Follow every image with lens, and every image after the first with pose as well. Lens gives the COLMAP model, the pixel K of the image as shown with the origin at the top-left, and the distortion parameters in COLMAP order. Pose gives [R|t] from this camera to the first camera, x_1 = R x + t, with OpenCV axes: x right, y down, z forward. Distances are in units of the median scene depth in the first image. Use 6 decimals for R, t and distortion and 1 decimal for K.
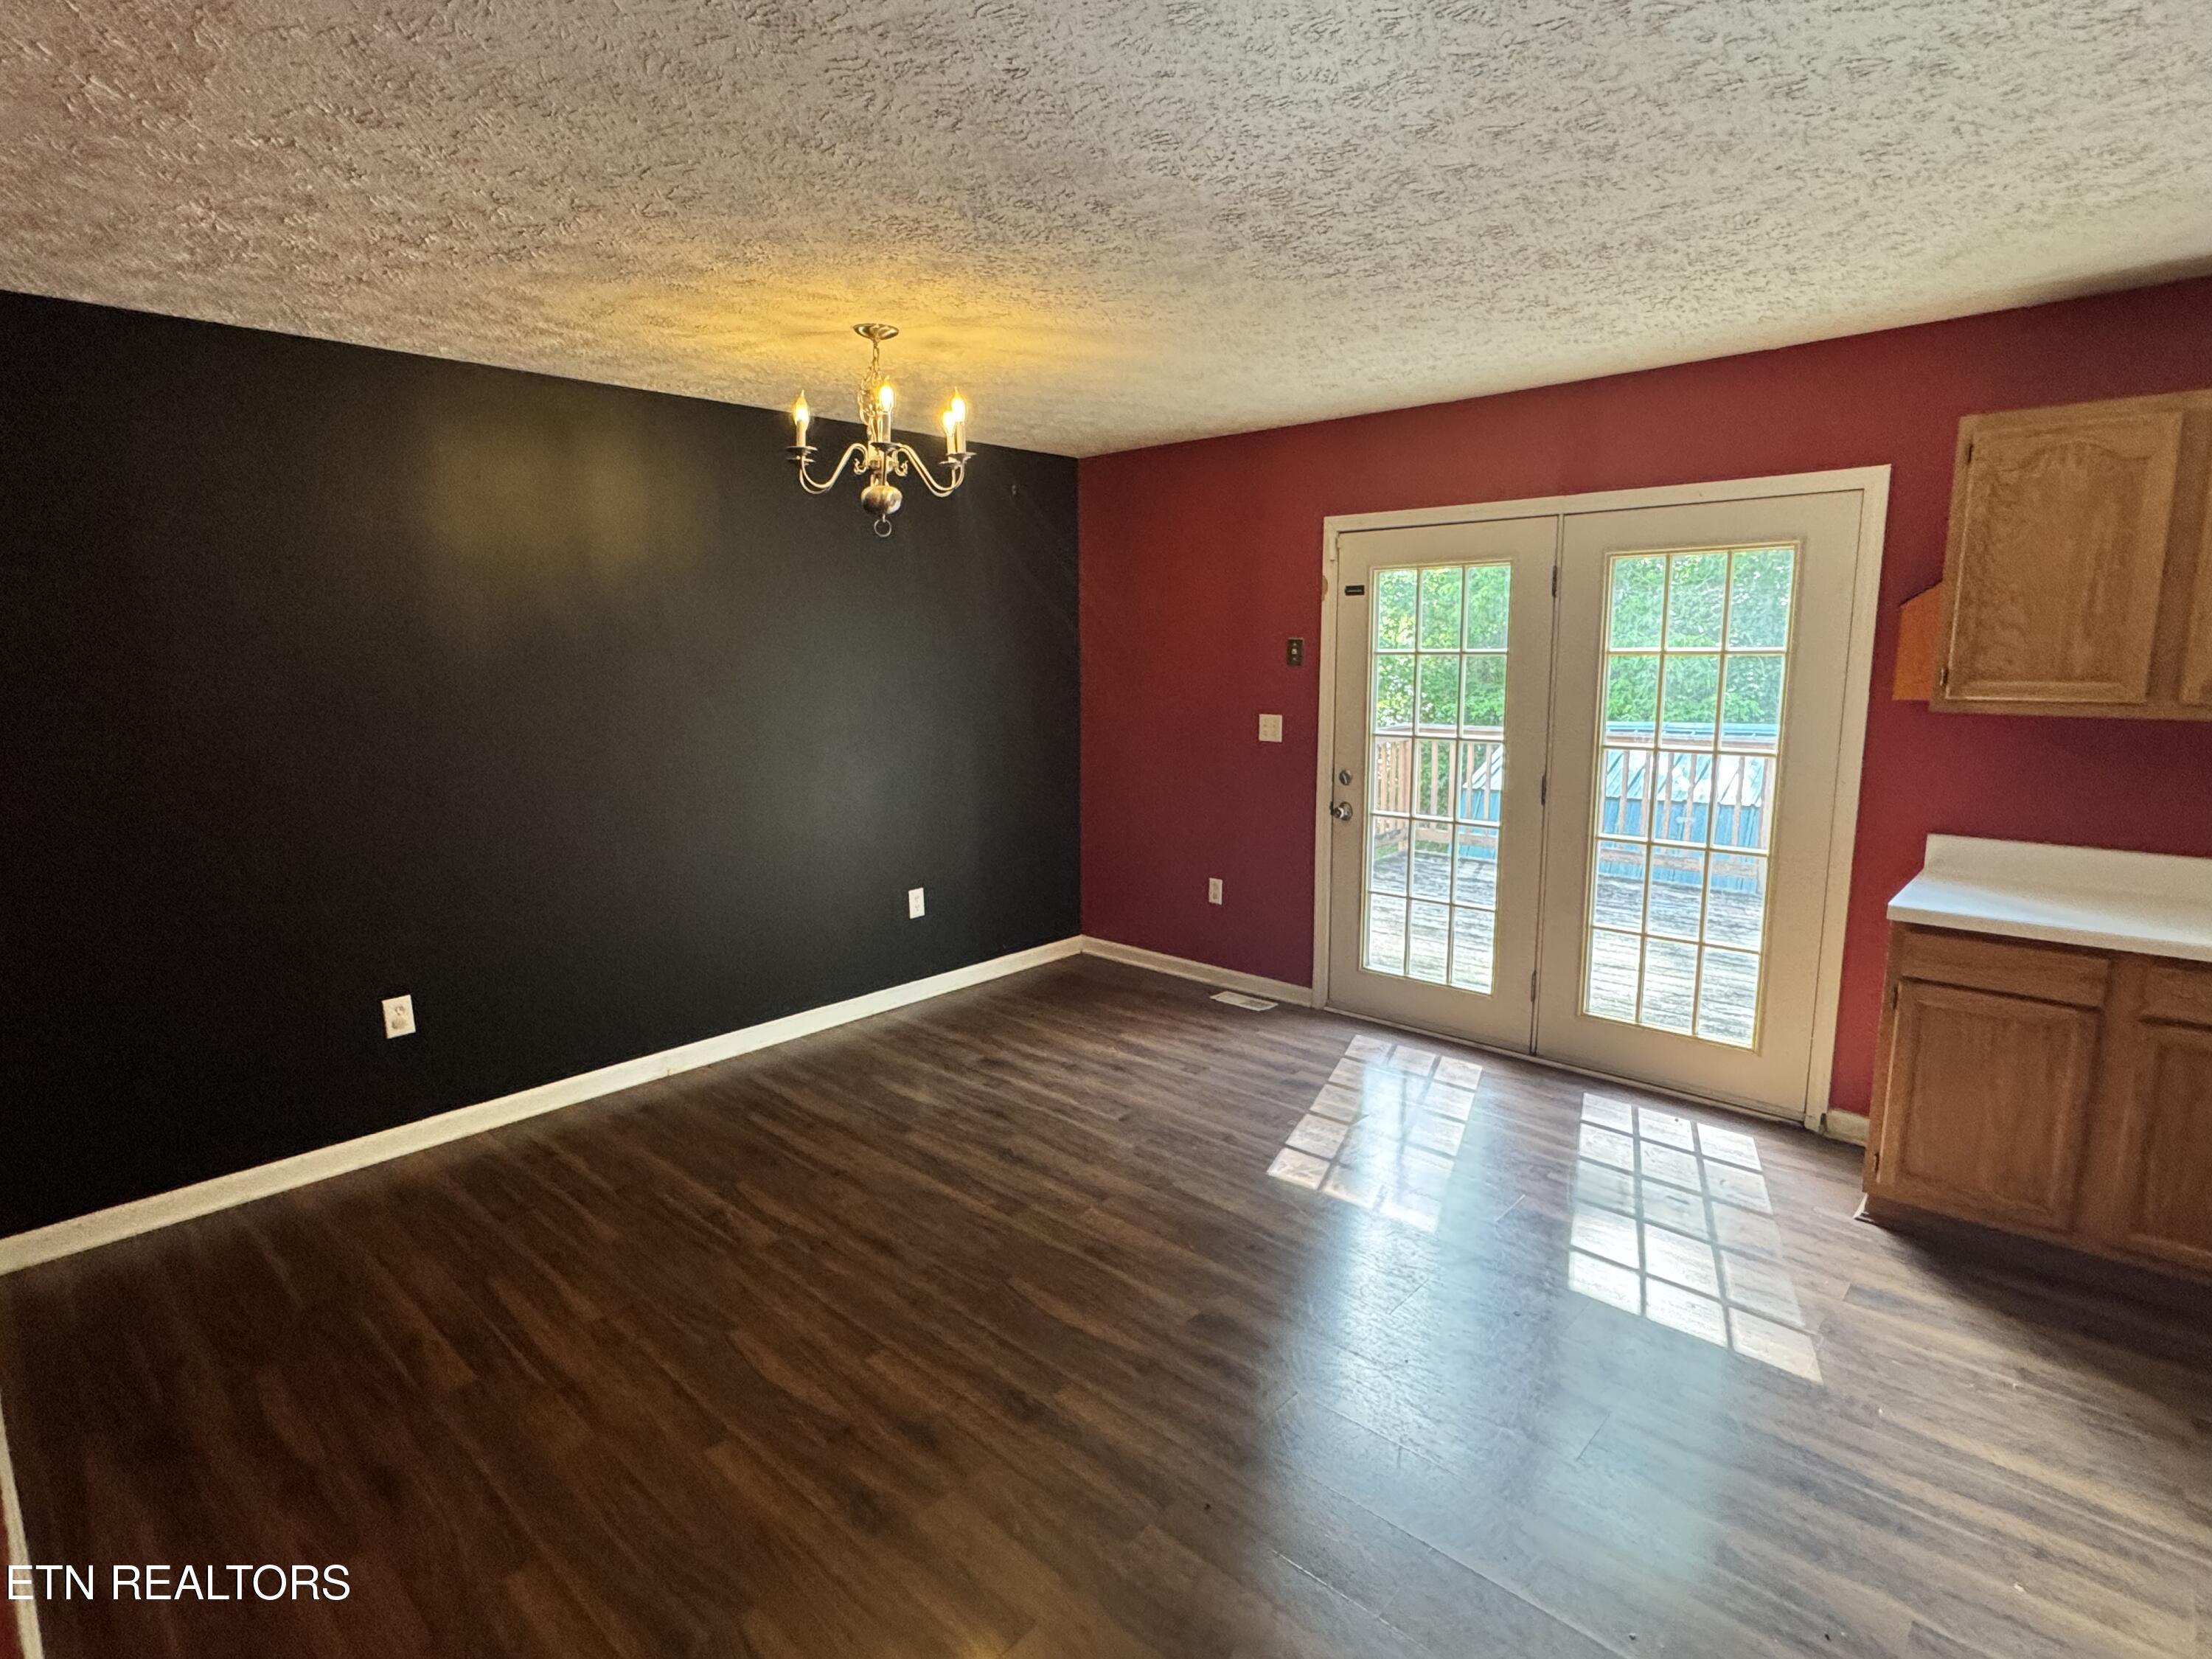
lens RADIAL K [[1155.4, 0, 1067.7], [0, 1155.4, 826.2], [0, 0, 1]] dist [0.000655, 0.000621]
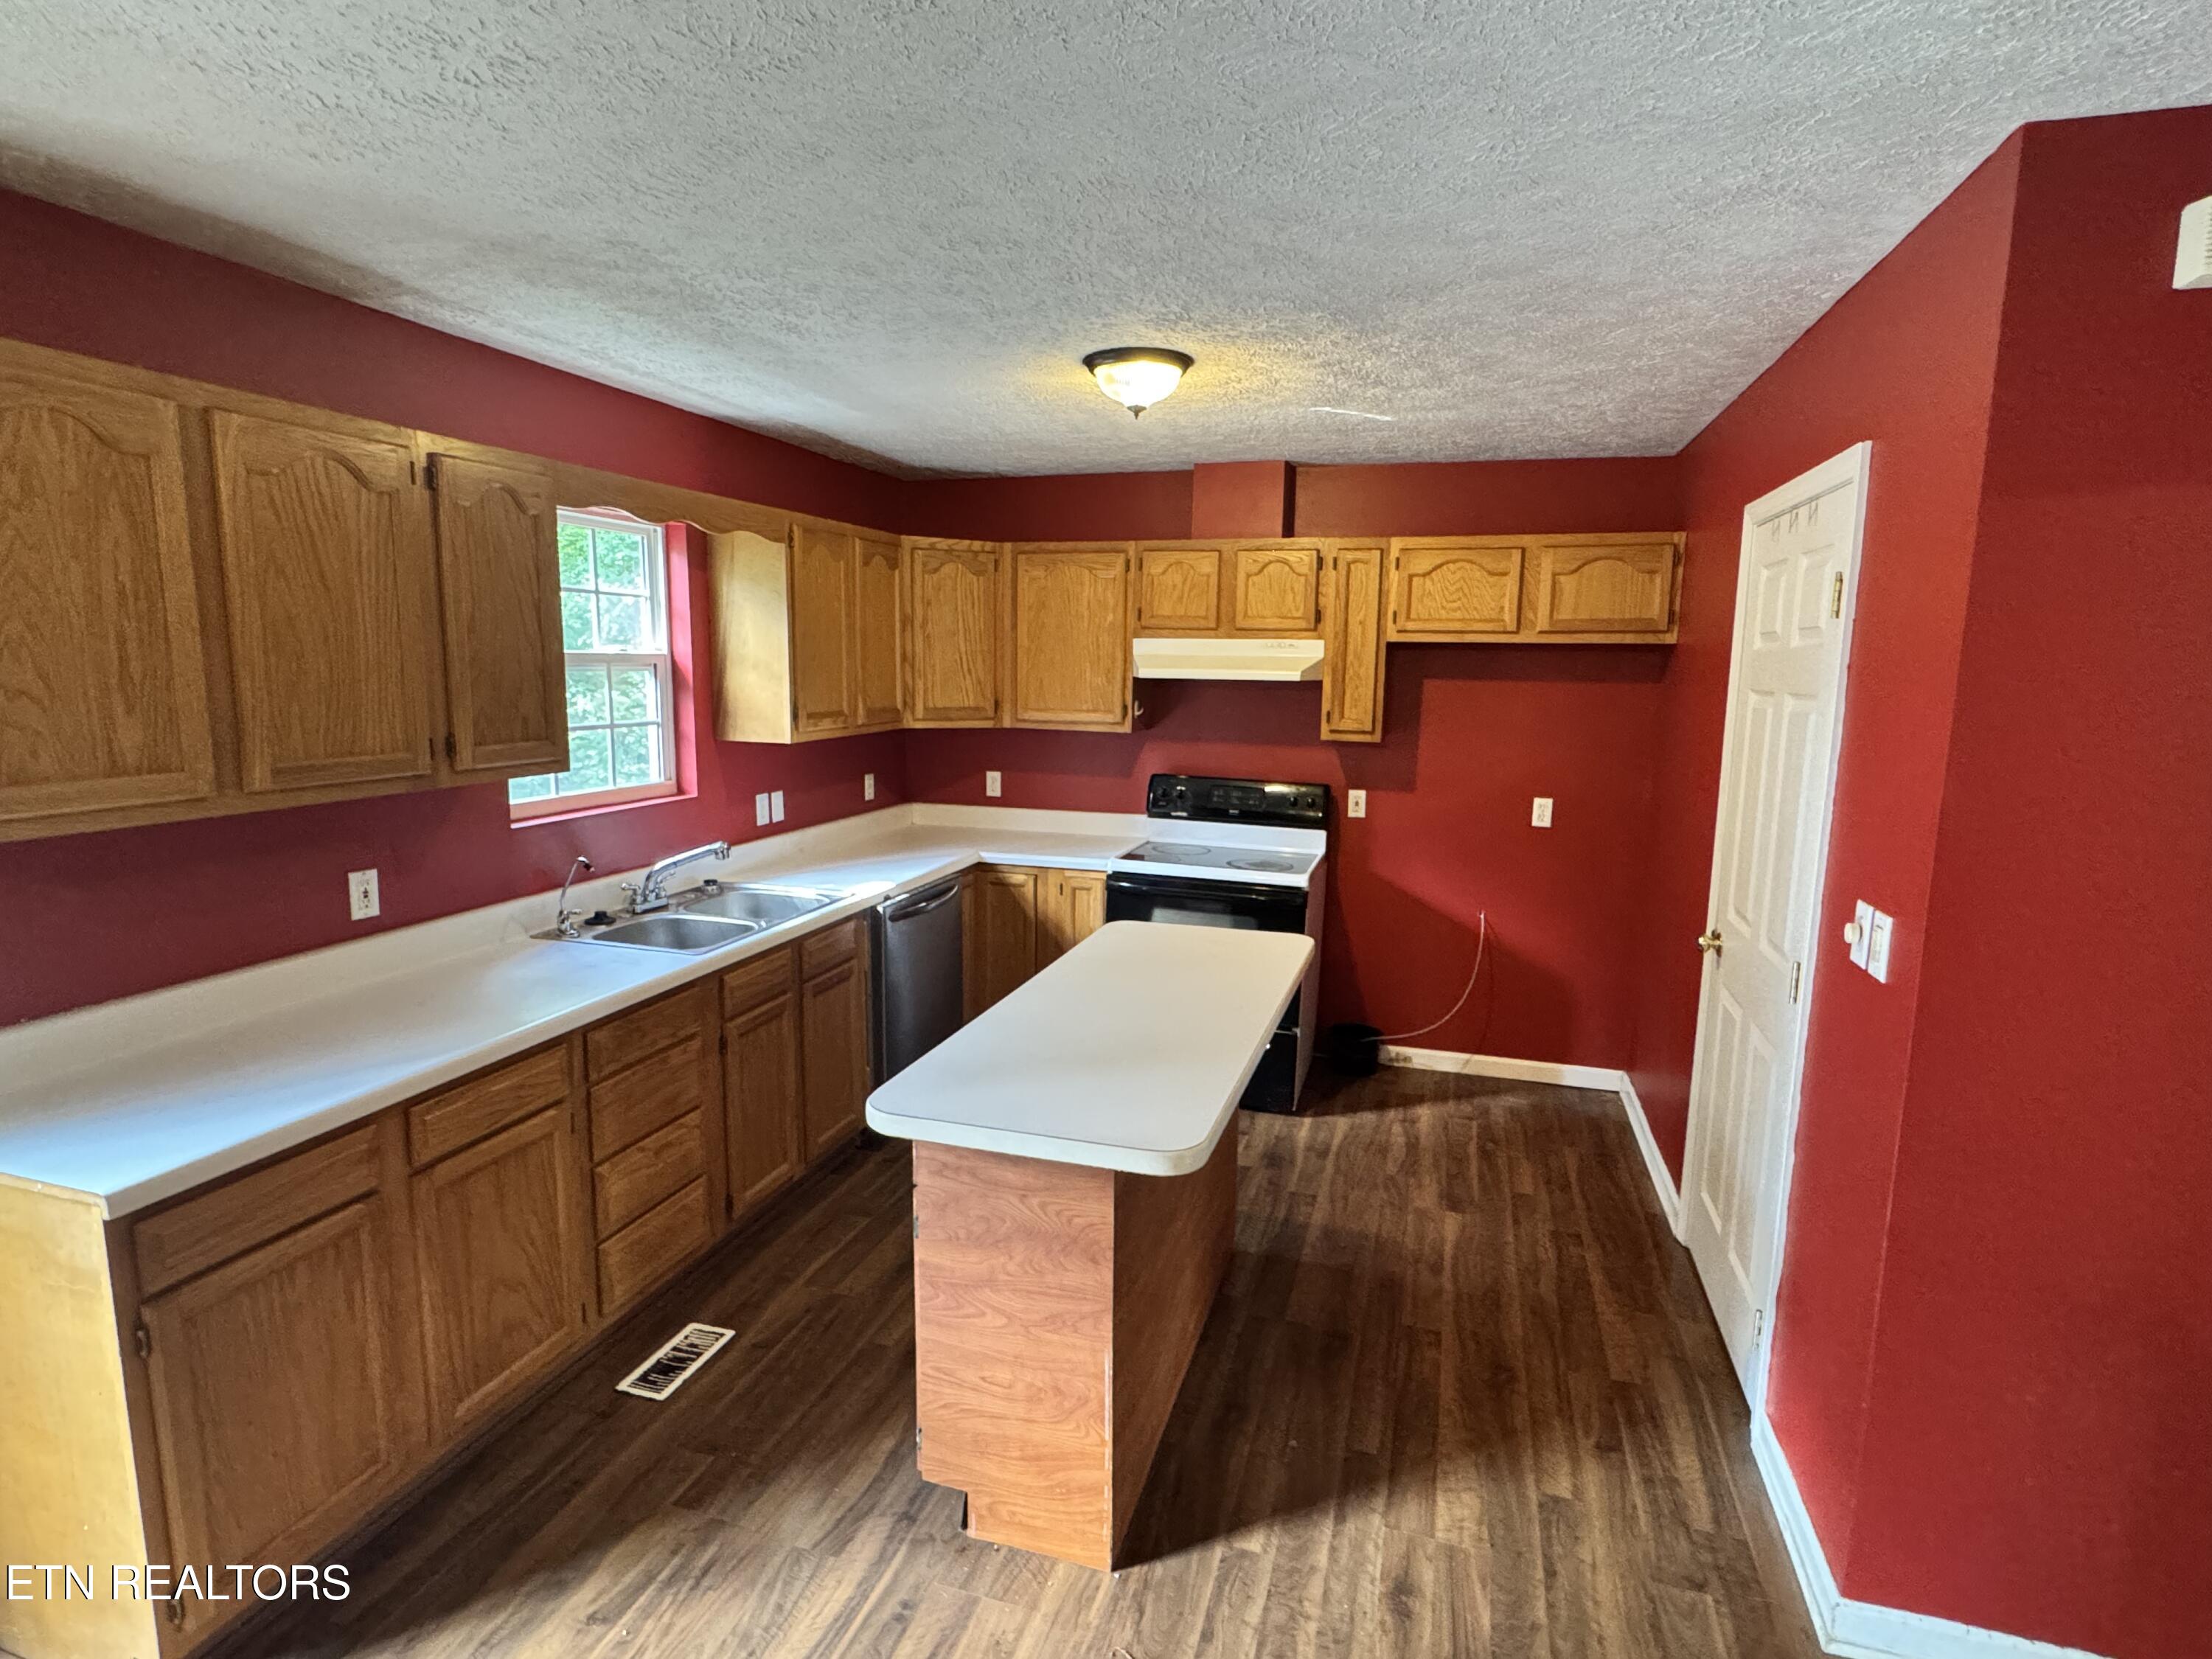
lens RADIAL K [[1155.4, 0, 1067.7], [0, 1155.4, 826.2], [0, 0, 1]] dist [0.000655, 0.000621]
pose [[-0.442921, -0.135282, 0.886296, 0.031422], [0.128650, 0.968730, 0.212156, -0.176779], [-0.887283, 0.207991, -0.411667, 0.834525]]
